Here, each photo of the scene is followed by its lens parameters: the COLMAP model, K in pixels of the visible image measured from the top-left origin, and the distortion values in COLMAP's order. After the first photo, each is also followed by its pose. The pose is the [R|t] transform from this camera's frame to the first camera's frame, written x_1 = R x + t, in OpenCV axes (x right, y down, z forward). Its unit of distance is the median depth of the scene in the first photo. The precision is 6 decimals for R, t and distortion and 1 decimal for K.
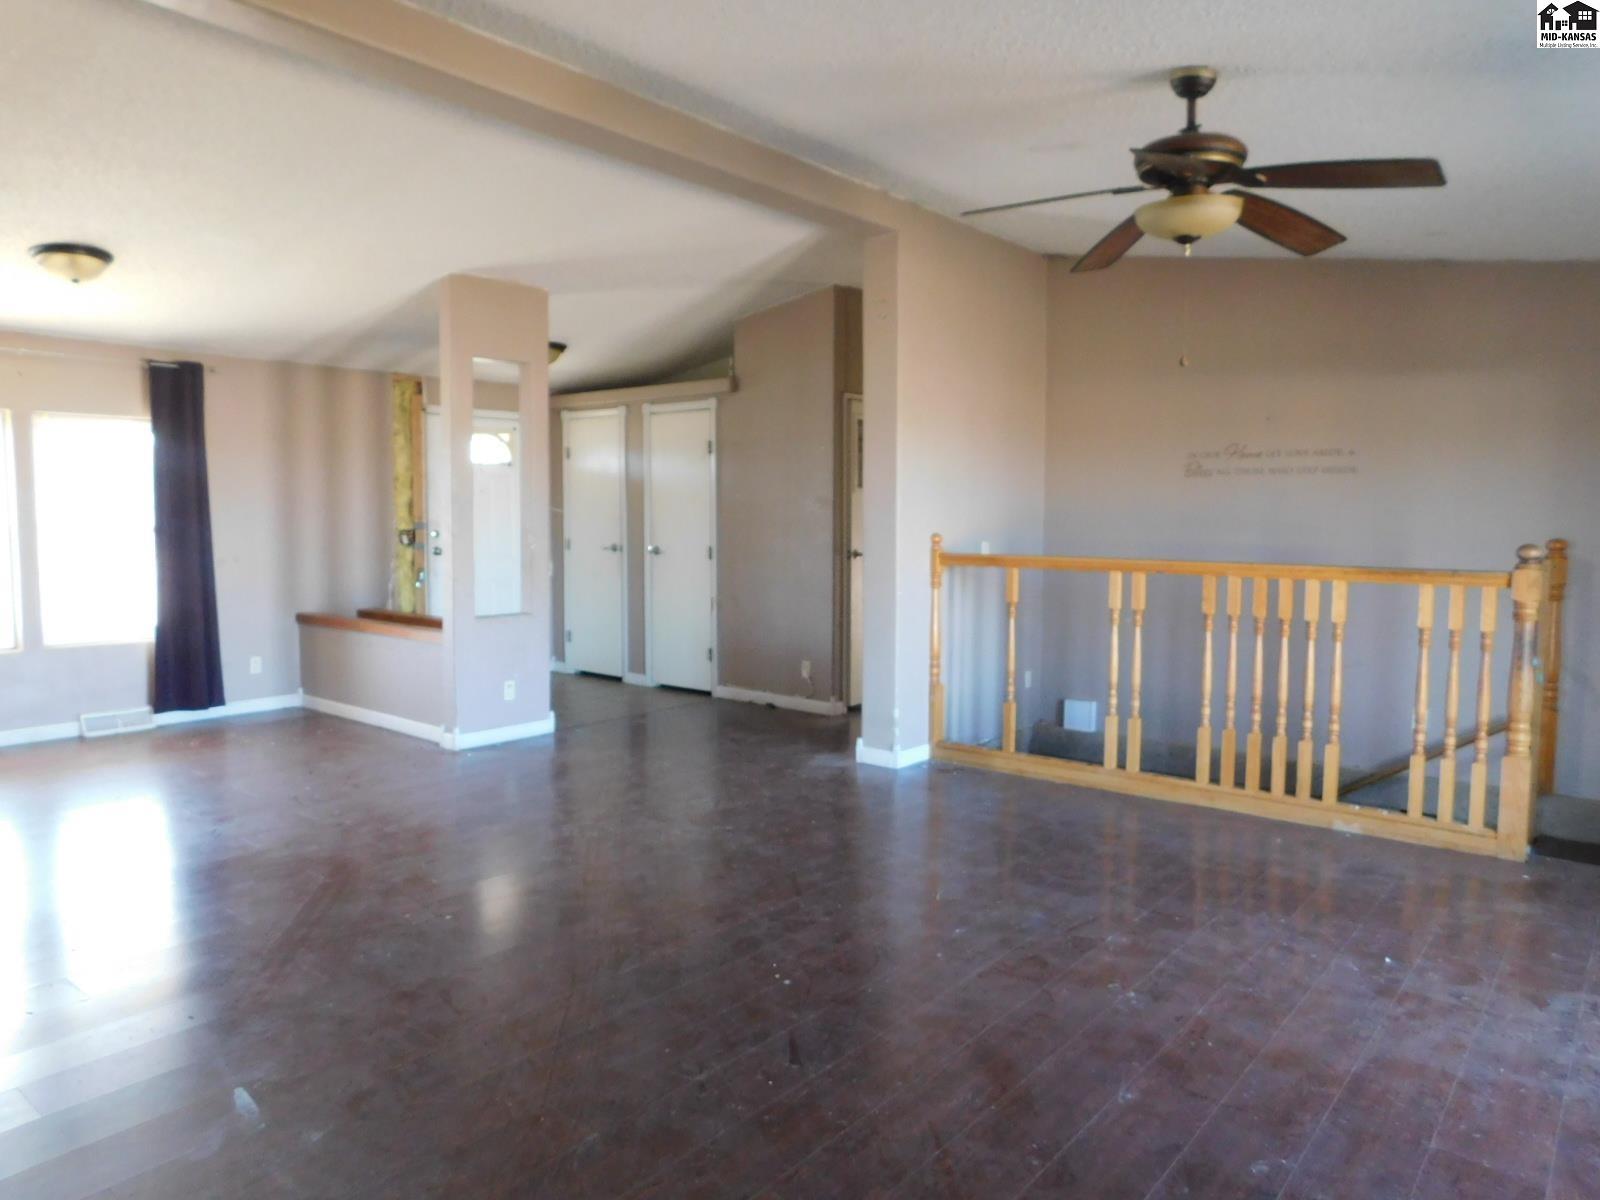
lens RADIAL K [[1078.7, 0, 800.0], [0, 1078.7, 600.0], [0, 0, 1]] dist [-0.063704, 0.066383]
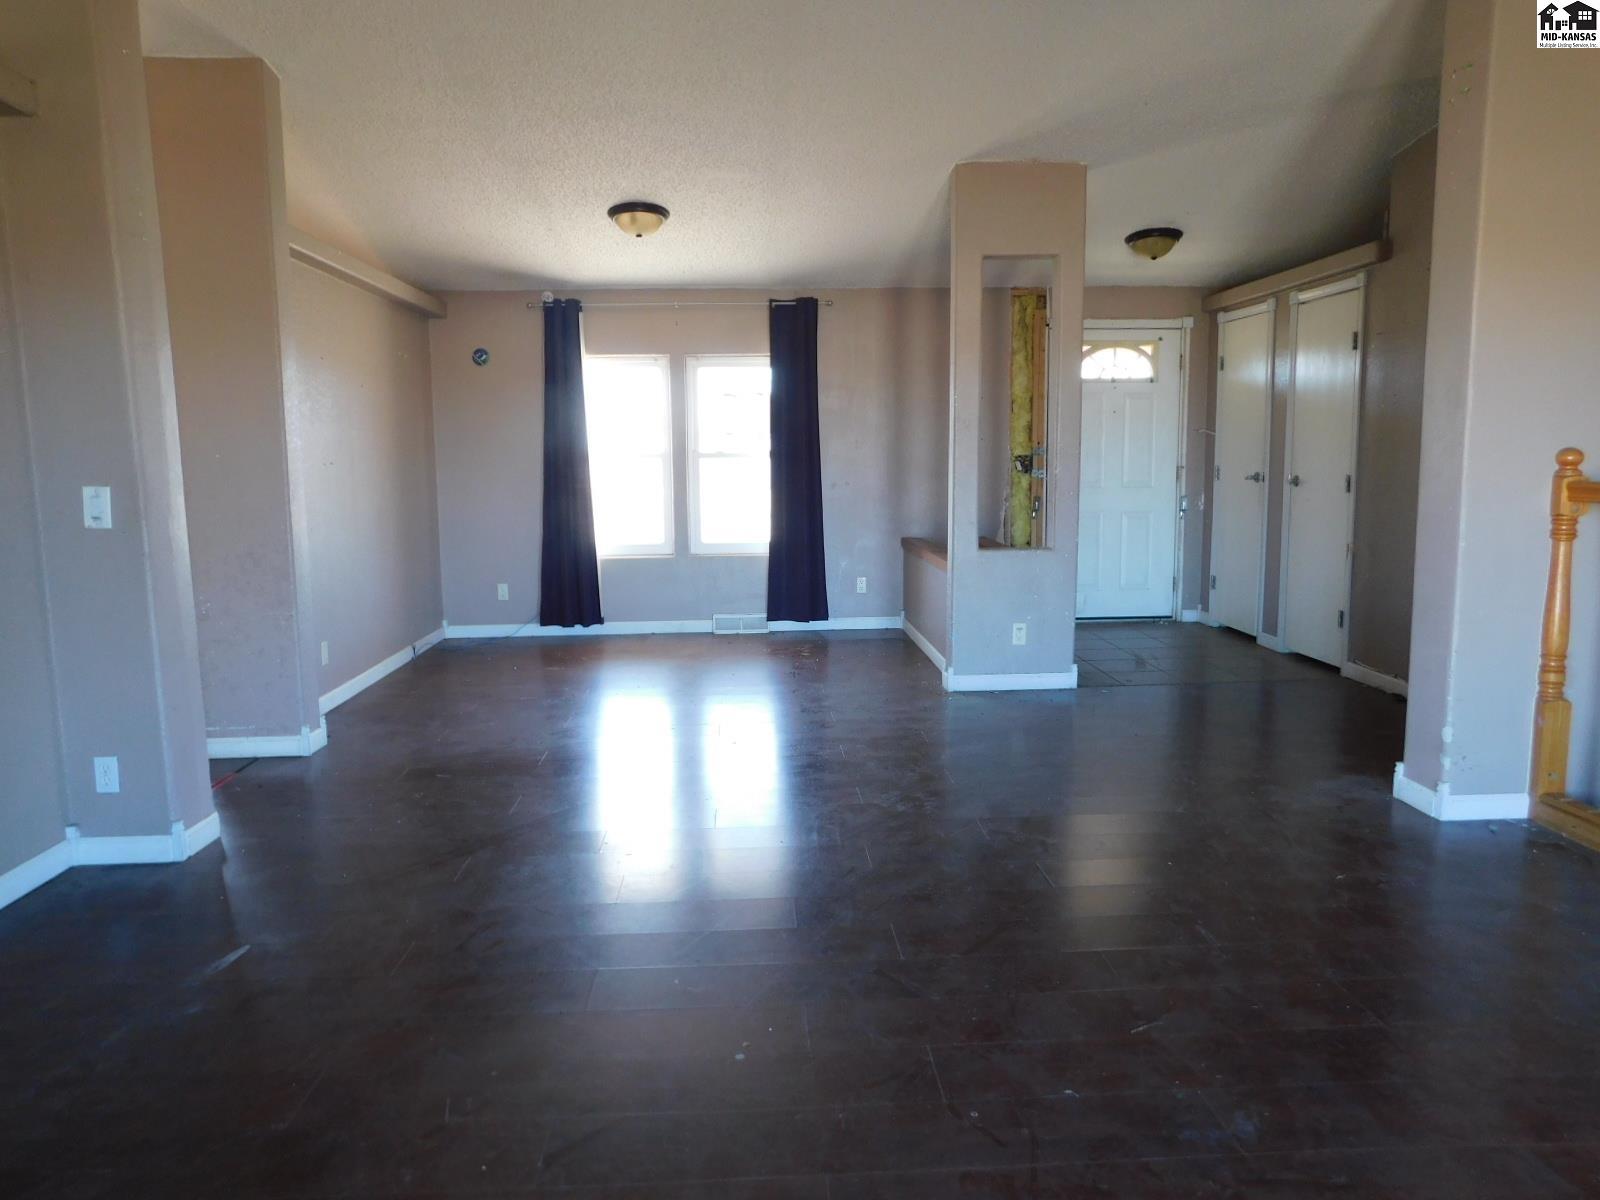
lens RADIAL K [[1078.7, 0, 800.0], [0, 1078.7, 600.0], [0, 0, 1]] dist [-0.063704, 0.066383]
pose [[0.678608, 0.088318, -0.729171, 0.209670], [-0.045823, 0.995901, 0.077979, -0.003749], [0.733070, -0.019505, 0.679874, 0.221882]]
